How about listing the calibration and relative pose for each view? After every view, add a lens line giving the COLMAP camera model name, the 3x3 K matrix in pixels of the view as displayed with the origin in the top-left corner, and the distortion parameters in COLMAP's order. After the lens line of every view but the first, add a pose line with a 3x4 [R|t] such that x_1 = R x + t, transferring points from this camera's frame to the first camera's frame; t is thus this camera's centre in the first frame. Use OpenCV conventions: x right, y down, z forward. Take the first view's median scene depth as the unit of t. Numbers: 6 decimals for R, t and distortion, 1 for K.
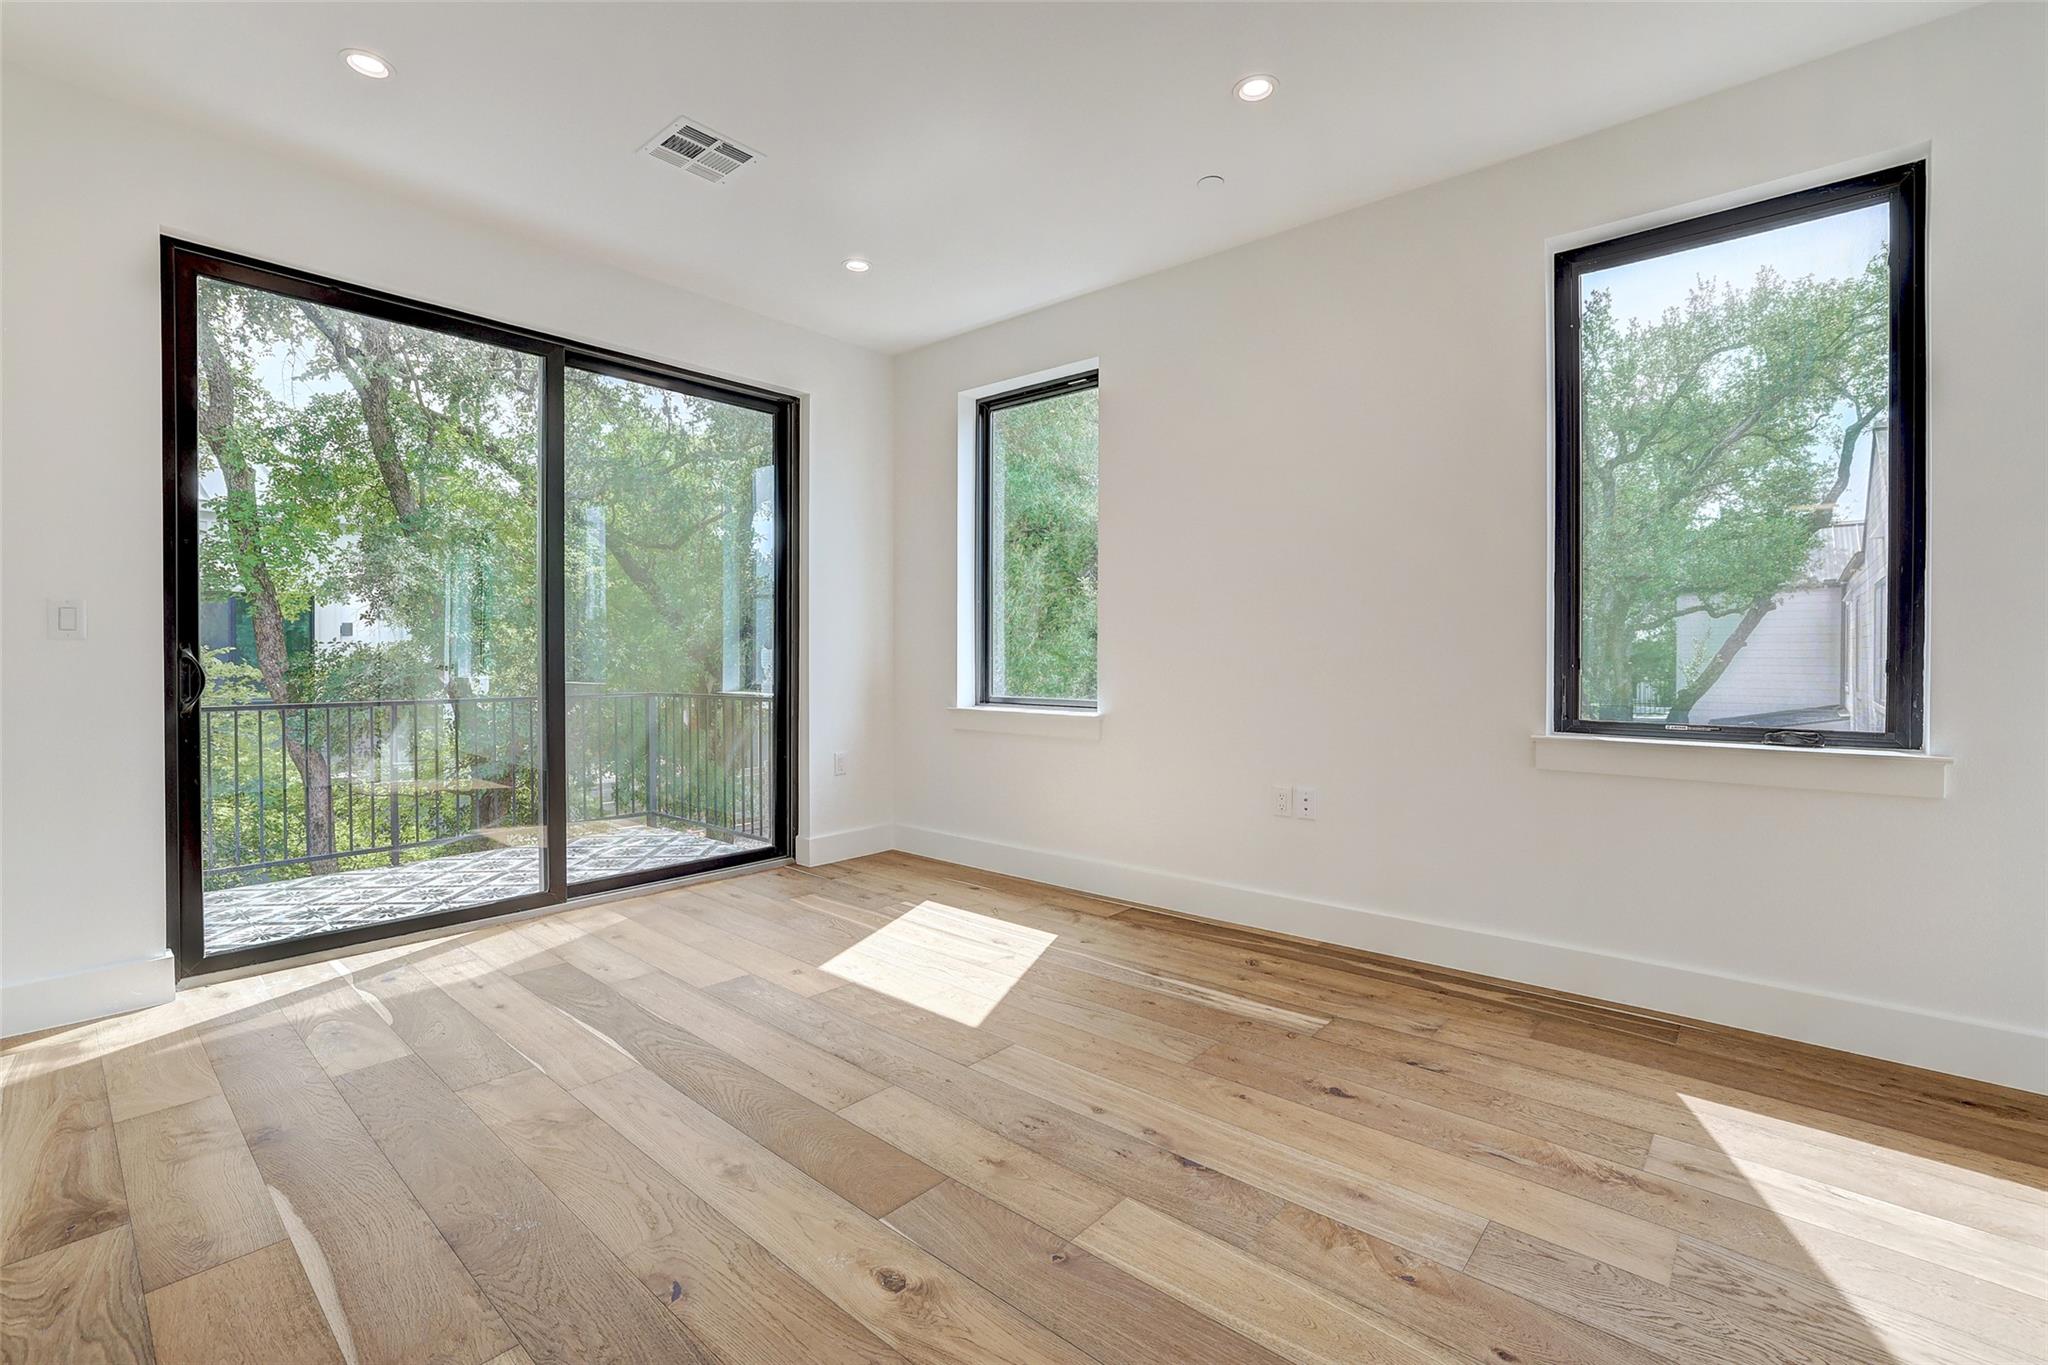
lens RADIAL K [[889.7, 0, 1016.2], [0, 889.7, 667.8], [0, 0, 1]] dist [-0.031259, 0.006010]
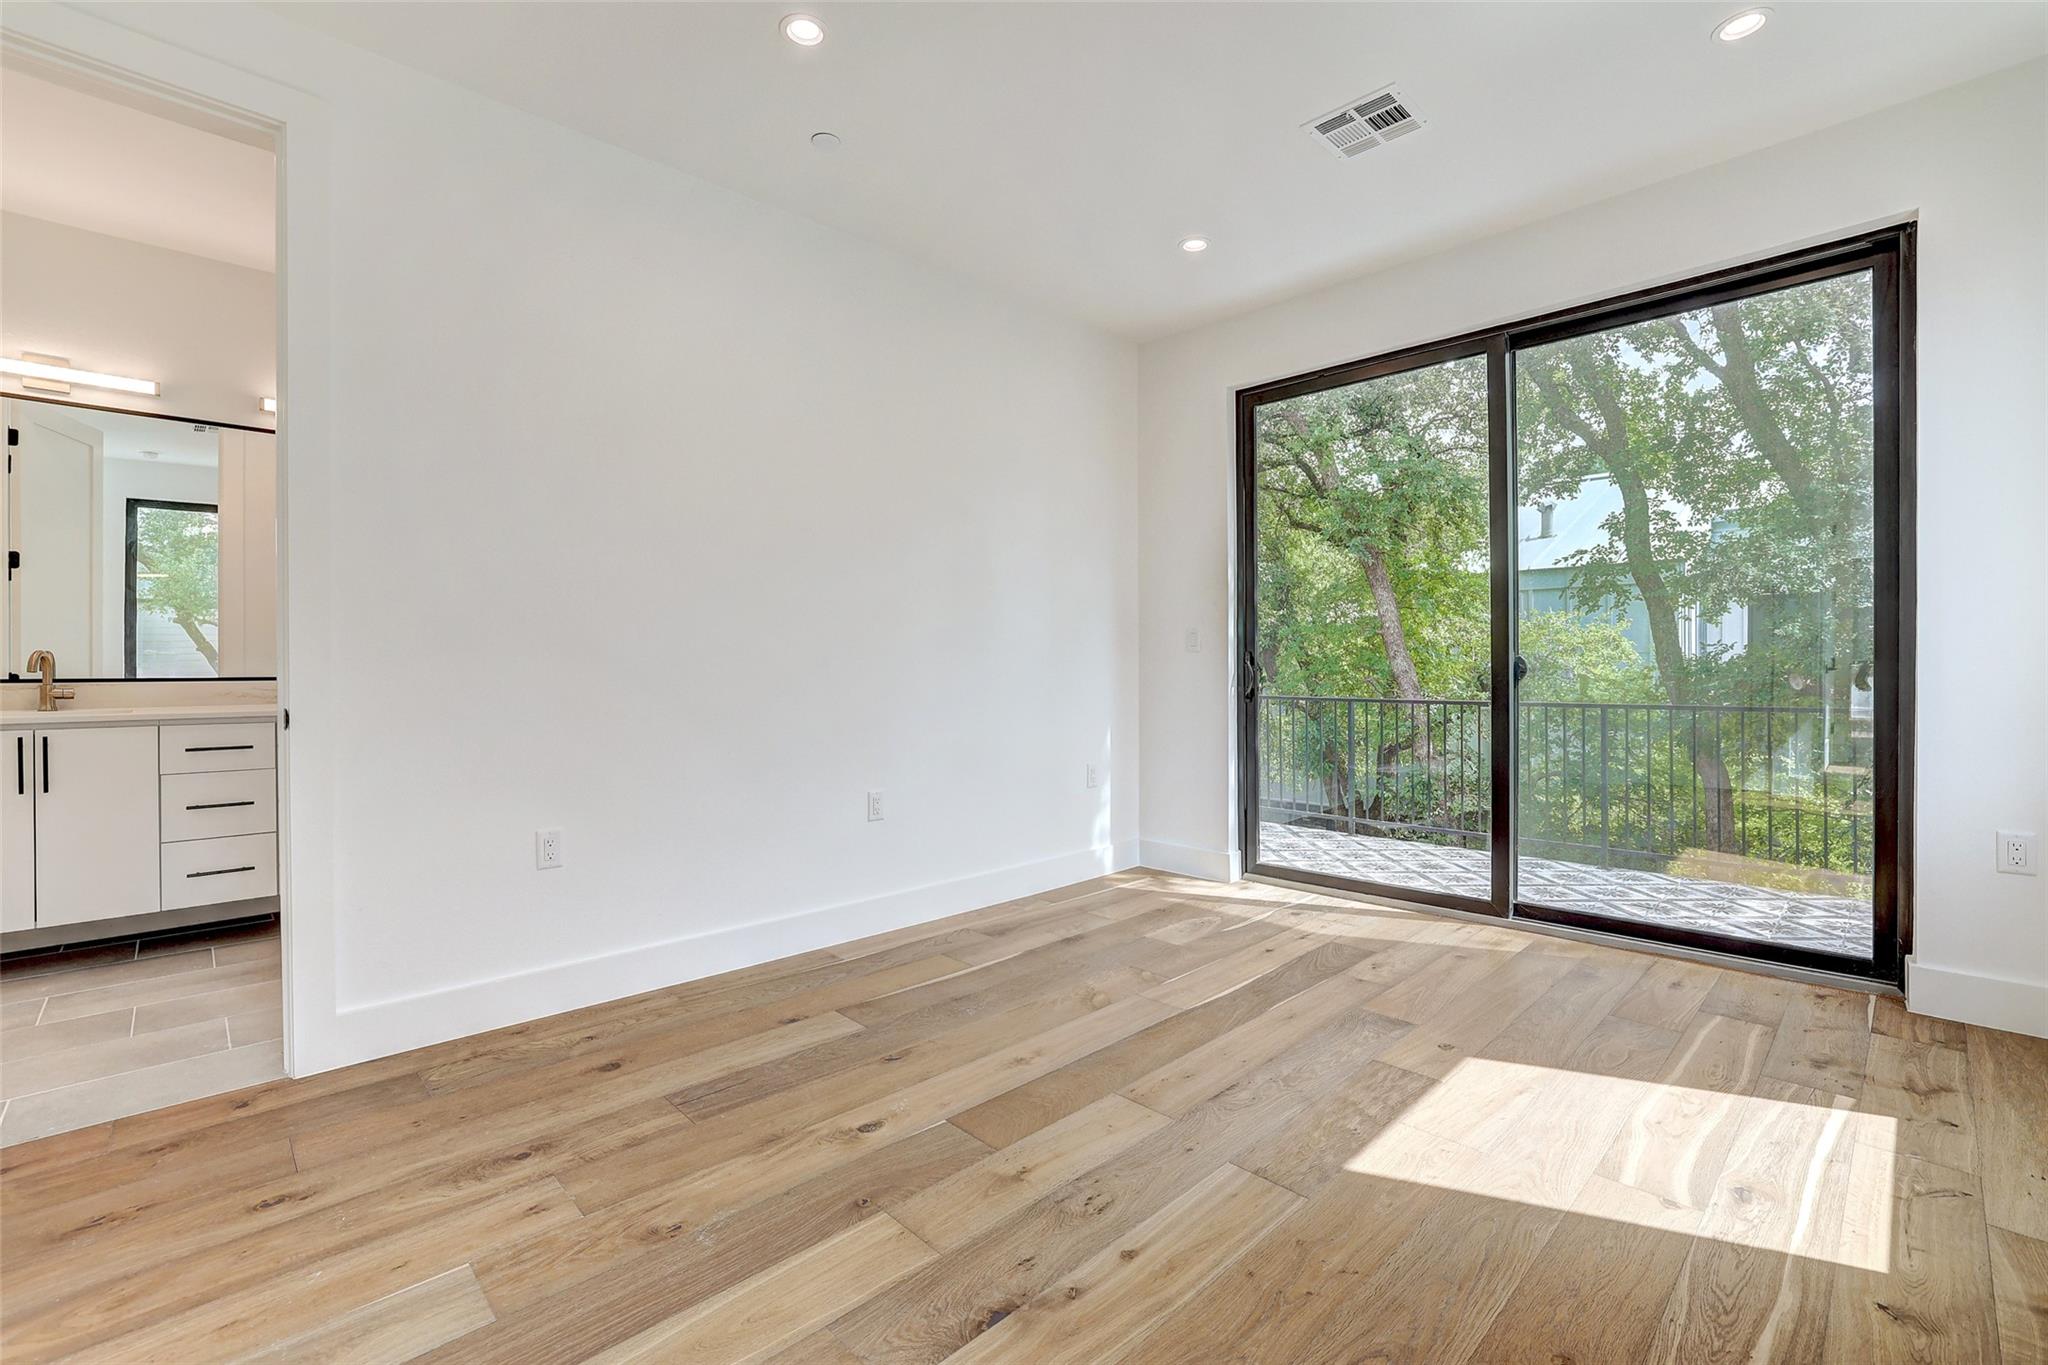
lens RADIAL K [[918.9, 0, 1025.7], [0, 918.9, 676.0], [0, 0, 1]] dist [-0.022277, -0.000346]
pose [[-0.104274, 0.008548, -0.994512, 0.643415], [-0.002672, 0.999957, 0.008875, -0.004052], [0.994545, 0.003583, -0.104247, 0.725932]]
